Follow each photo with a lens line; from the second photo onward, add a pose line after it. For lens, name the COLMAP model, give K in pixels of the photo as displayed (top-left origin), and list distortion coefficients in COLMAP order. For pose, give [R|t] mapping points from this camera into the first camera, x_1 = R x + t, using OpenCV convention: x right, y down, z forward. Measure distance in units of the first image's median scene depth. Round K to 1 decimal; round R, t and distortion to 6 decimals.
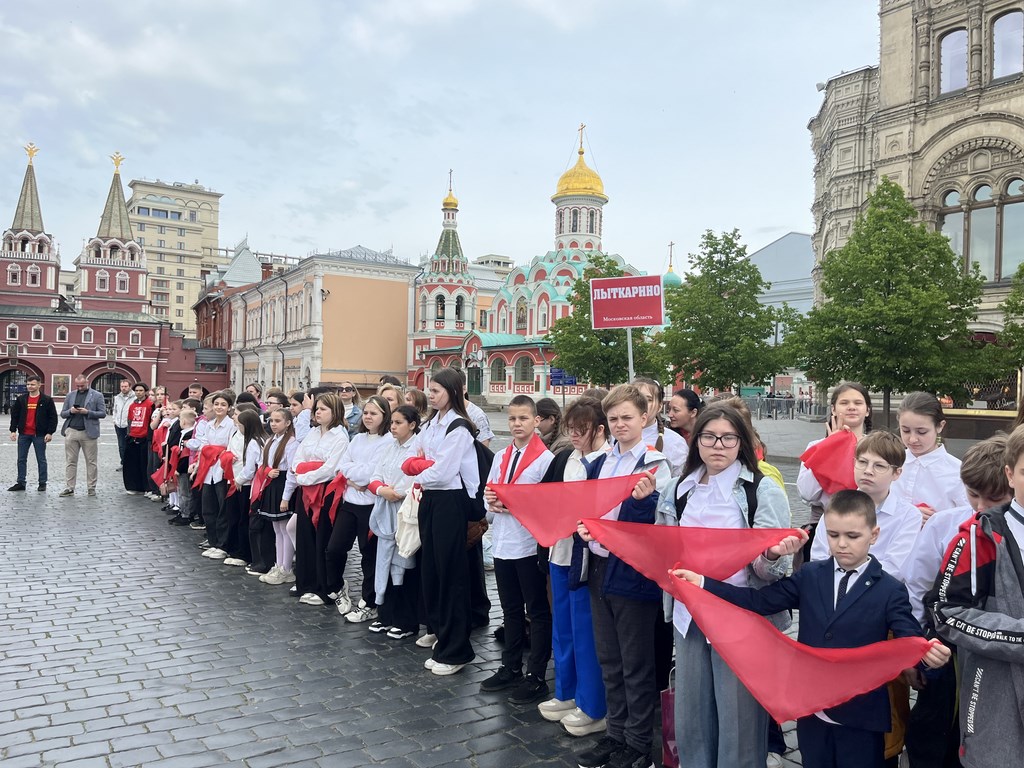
lens RADIAL K [[784.7, 0, 517.7], [0, 784.7, 388.4], [0, 0, 1]] dist [0.065540, -0.071954]
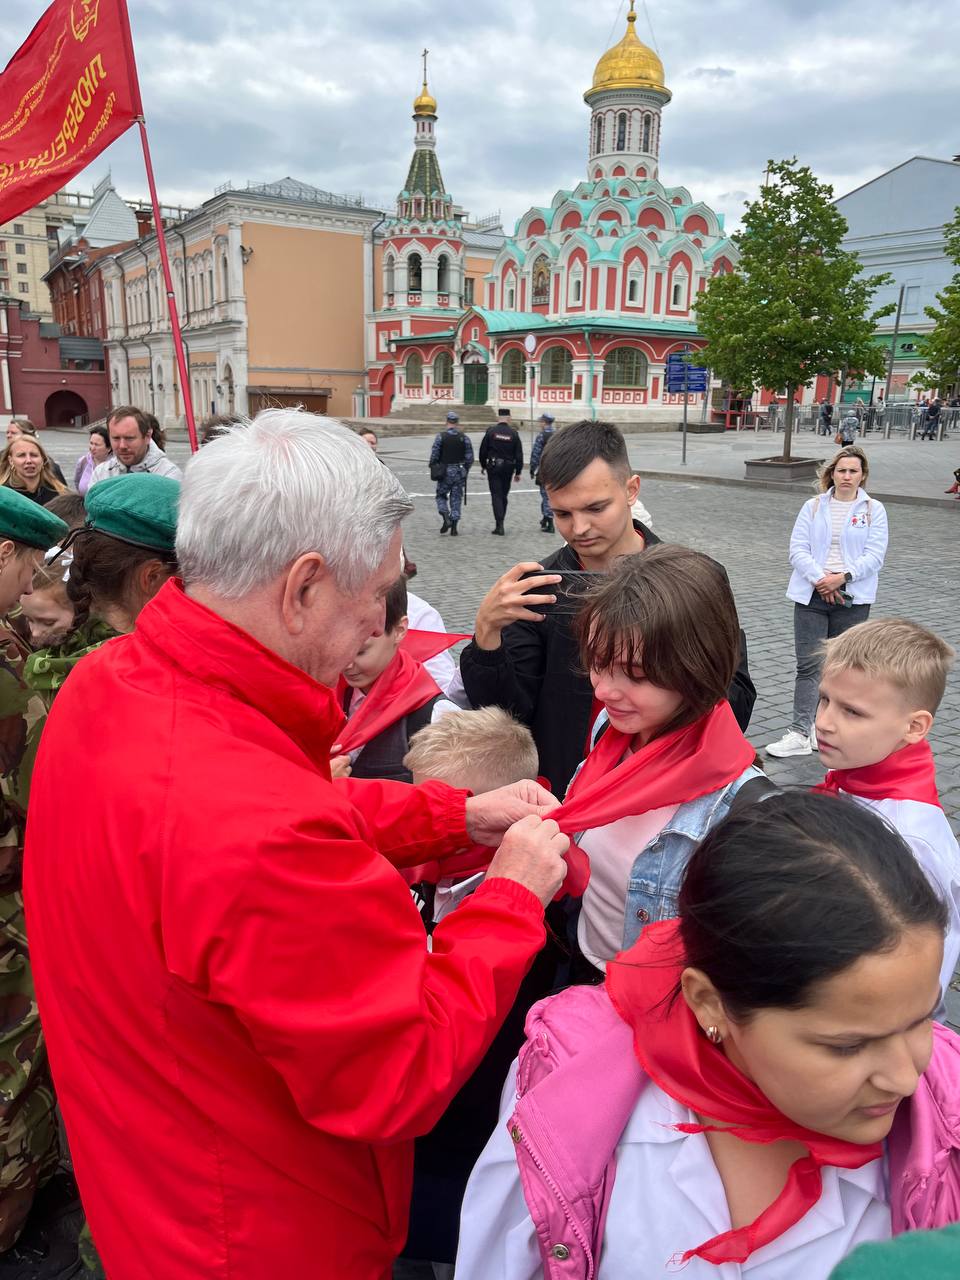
lens RADIAL K [[980.3, 0, 490.6], [0, 980.3, 638.8], [0, 0, 1]] dist [0.016357, -0.013424]
pose [[0.999725, -0.010351, 0.021060, -0.052300], [0.004903, 0.969788, 0.243899, -0.002024], [-0.022949, -0.243729, 0.969572, 0.085252]]
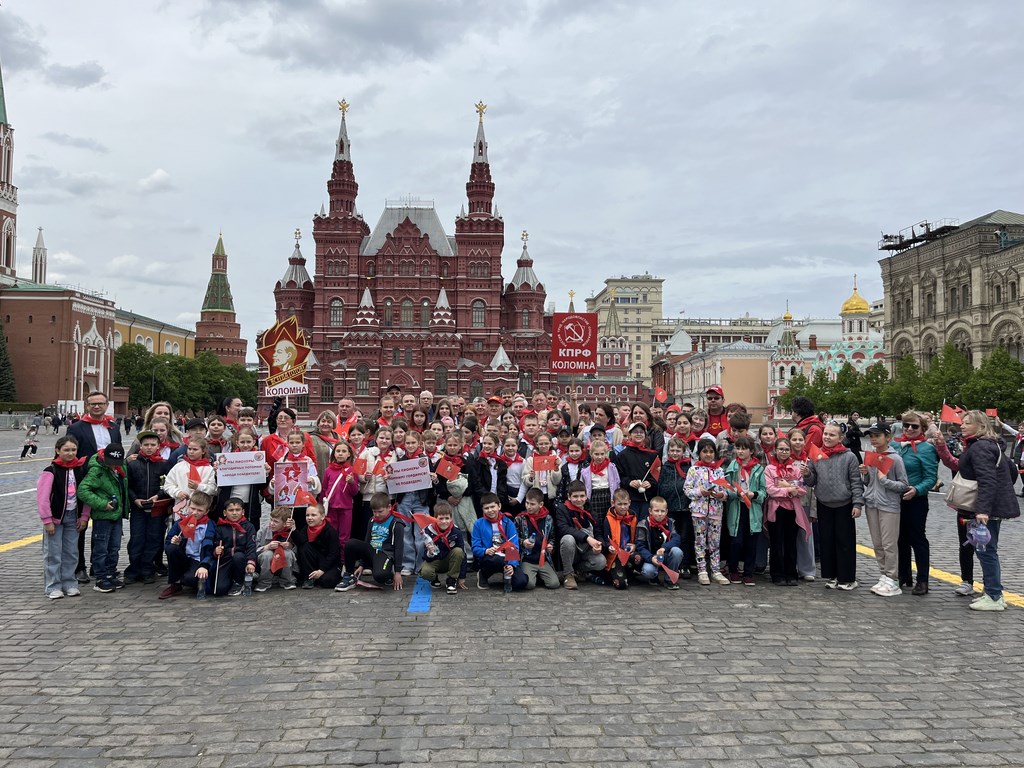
lens RADIAL K [[784.7, 0, 516.5], [0, 784.7, 384.0], [0, 0, 1]] dist [0.065540, -0.071954]
pose [[0.857368, -0.037201, -0.513358, 0.314516], [0.014809, 0.998755, -0.047643, 0.003723], [0.514491, 0.033245, 0.856851, -0.917546]]
